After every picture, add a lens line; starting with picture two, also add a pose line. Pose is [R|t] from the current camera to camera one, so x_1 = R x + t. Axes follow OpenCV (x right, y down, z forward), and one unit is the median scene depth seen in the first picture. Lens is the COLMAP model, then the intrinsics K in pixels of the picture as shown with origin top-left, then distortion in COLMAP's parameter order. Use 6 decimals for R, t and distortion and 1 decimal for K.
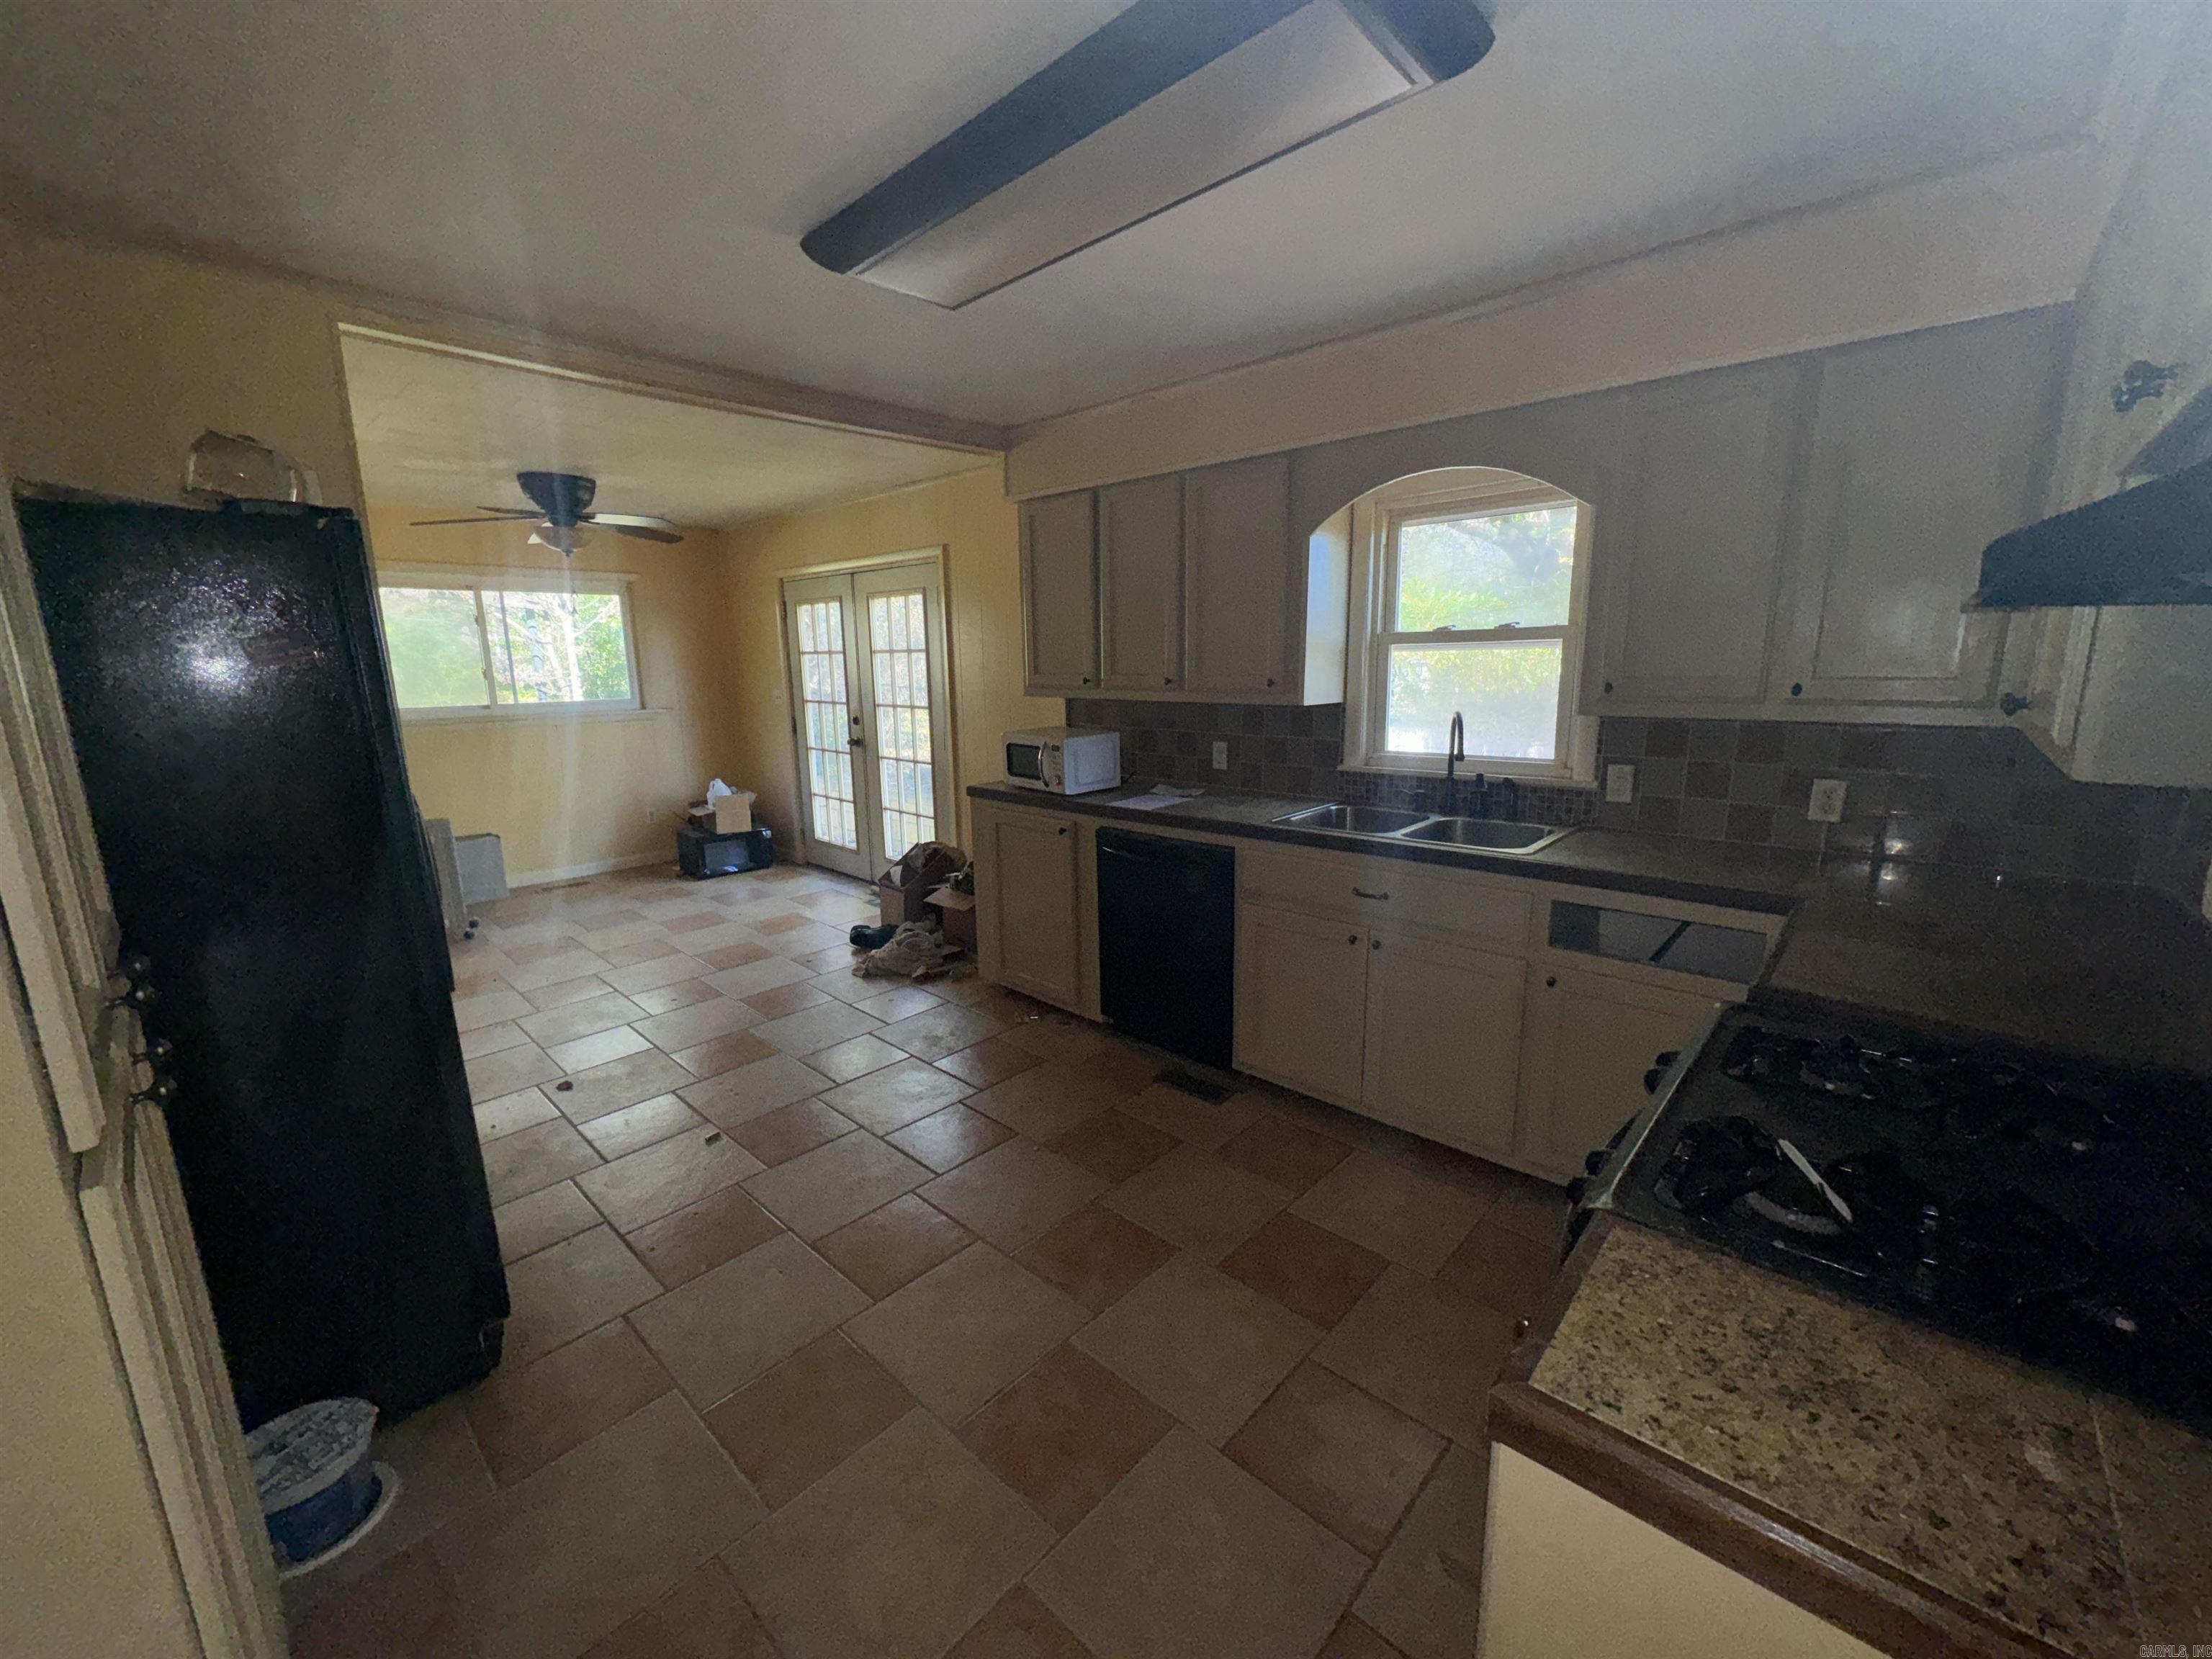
lens RADIAL K [[878.0, 0, 1107.5], [0, 878.0, 831.0], [0, 0, 1]] dist [-0.000665, 0.000236]
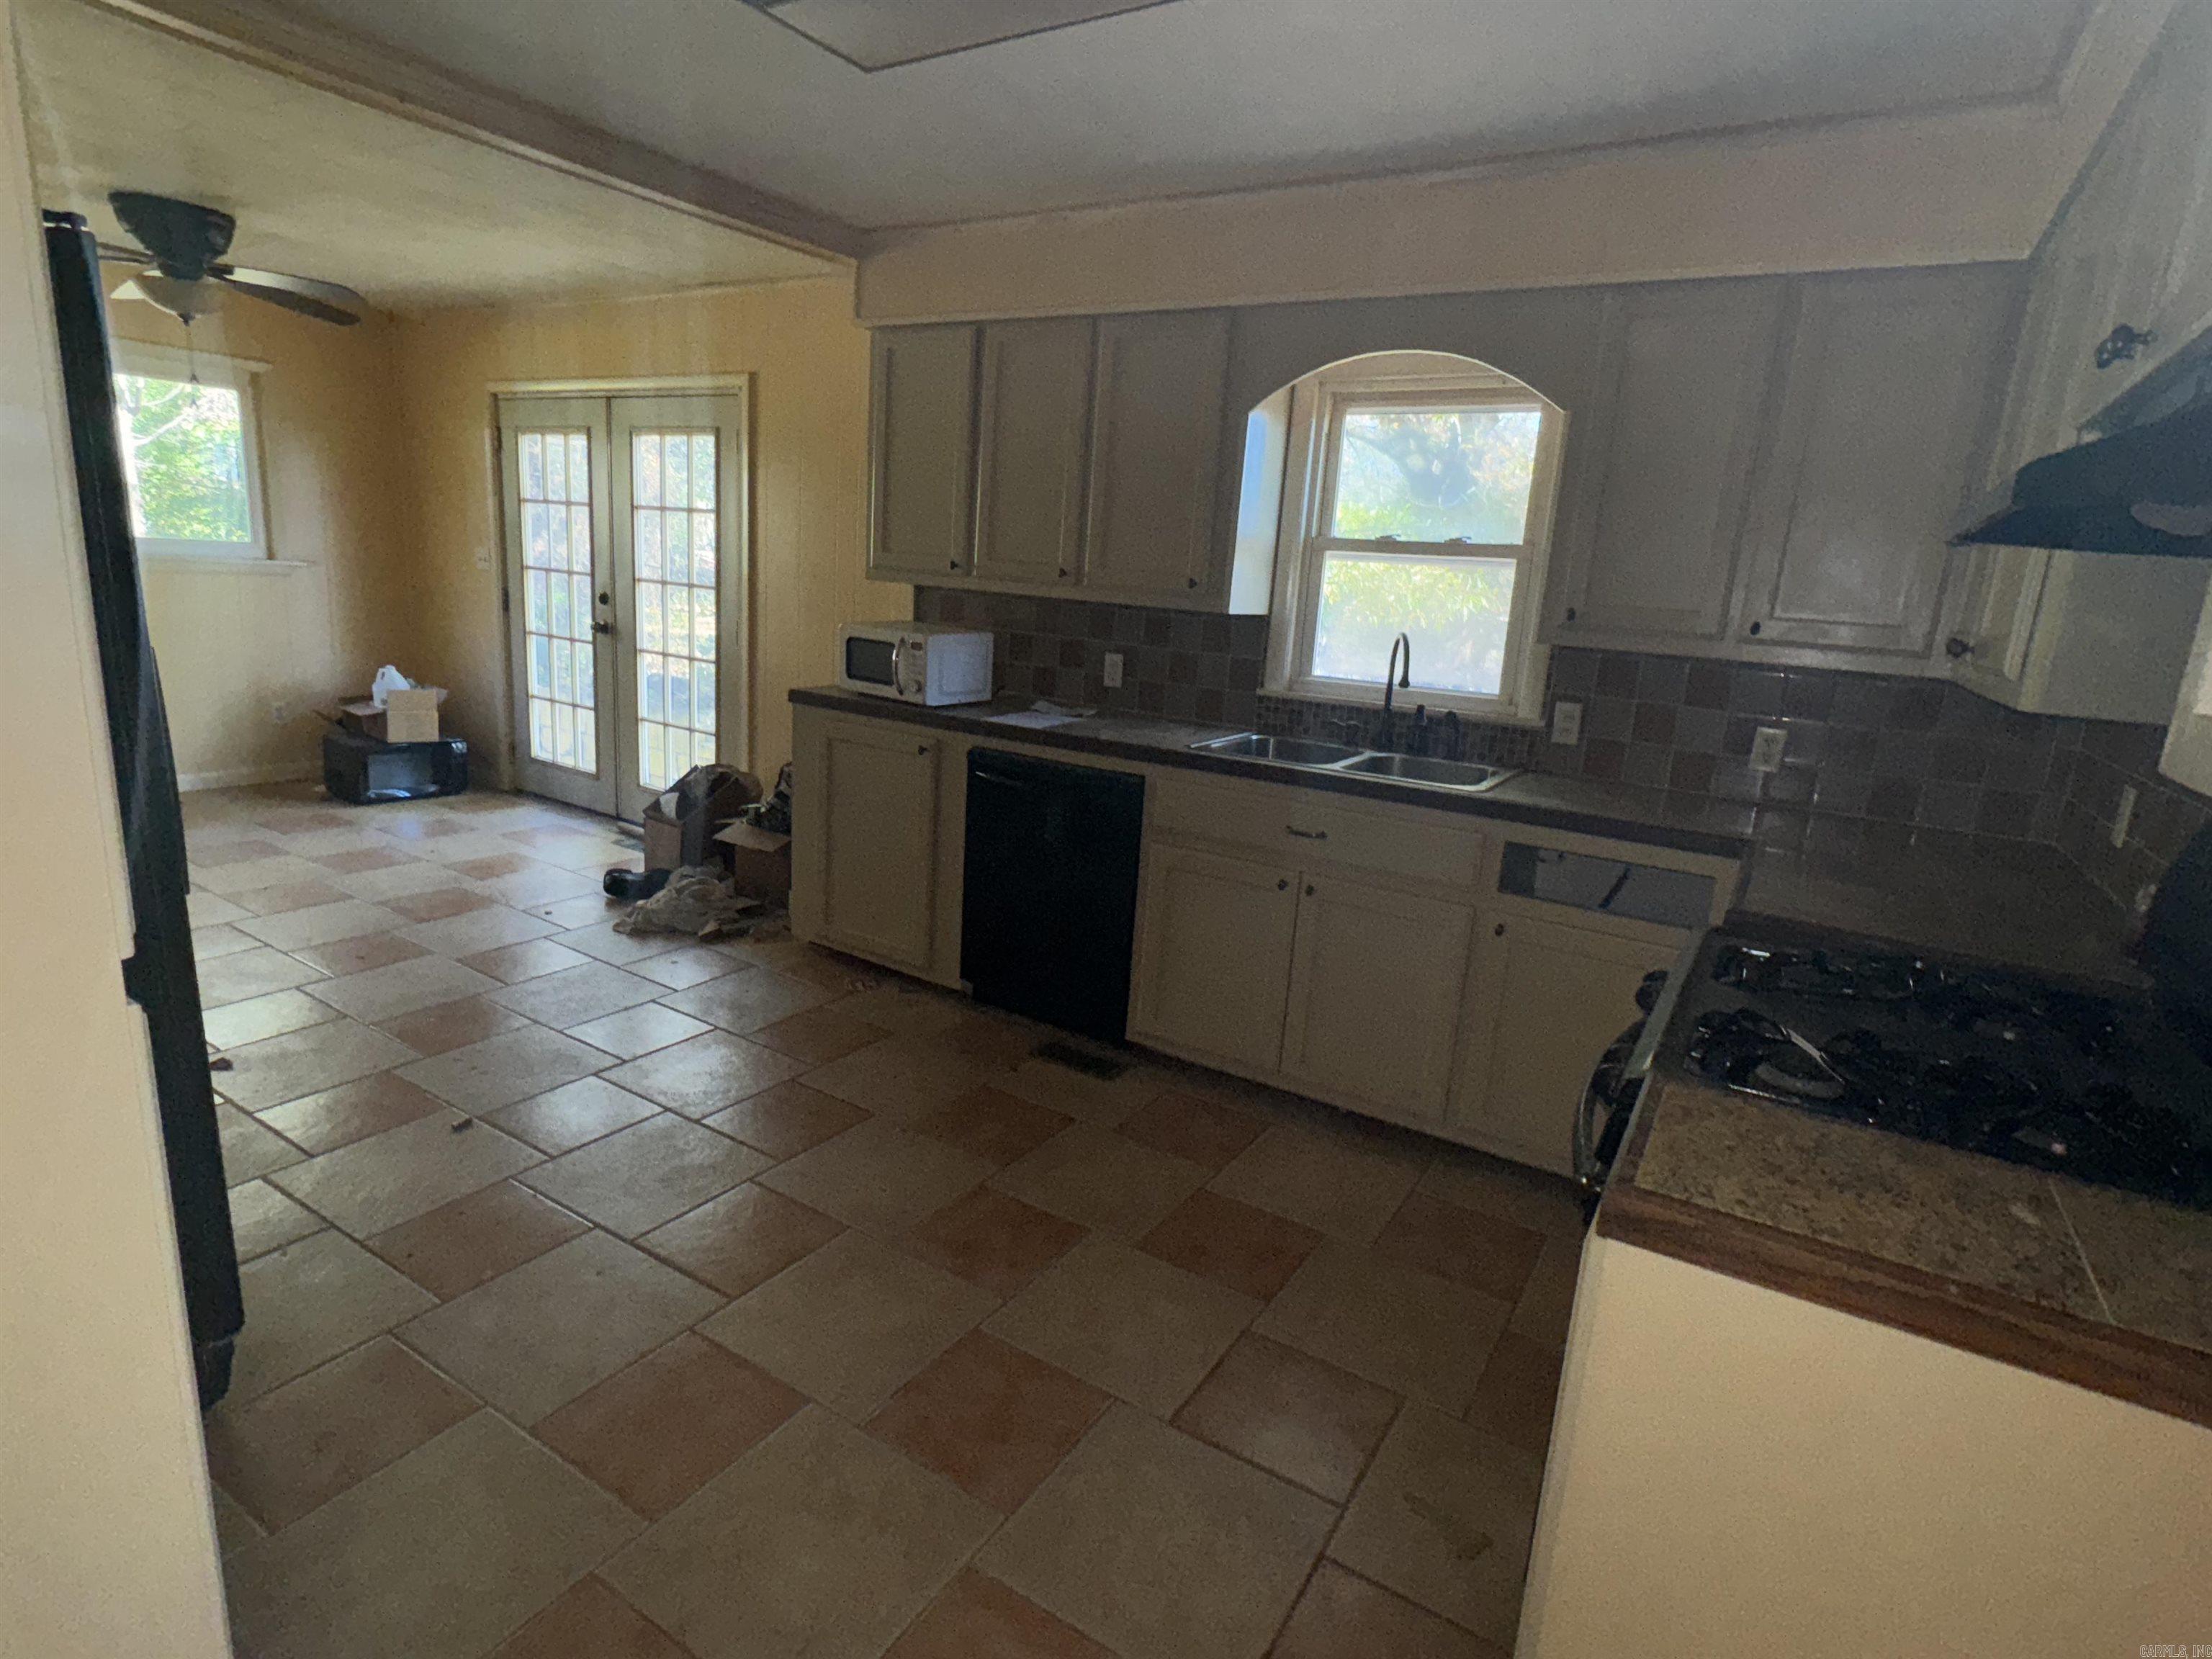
lens RADIAL K [[1132.5, 0, 1109.8], [0, 1132.5, 823.8], [0, 0, 1]] dist [0.000713, 0.000871]
pose [[0.978302, 0.039004, 0.203478, -0.093581], [-0.045366, 0.998614, 0.026698, 0.032400], [-0.202155, -0.035350, 0.978715, -0.049003]]
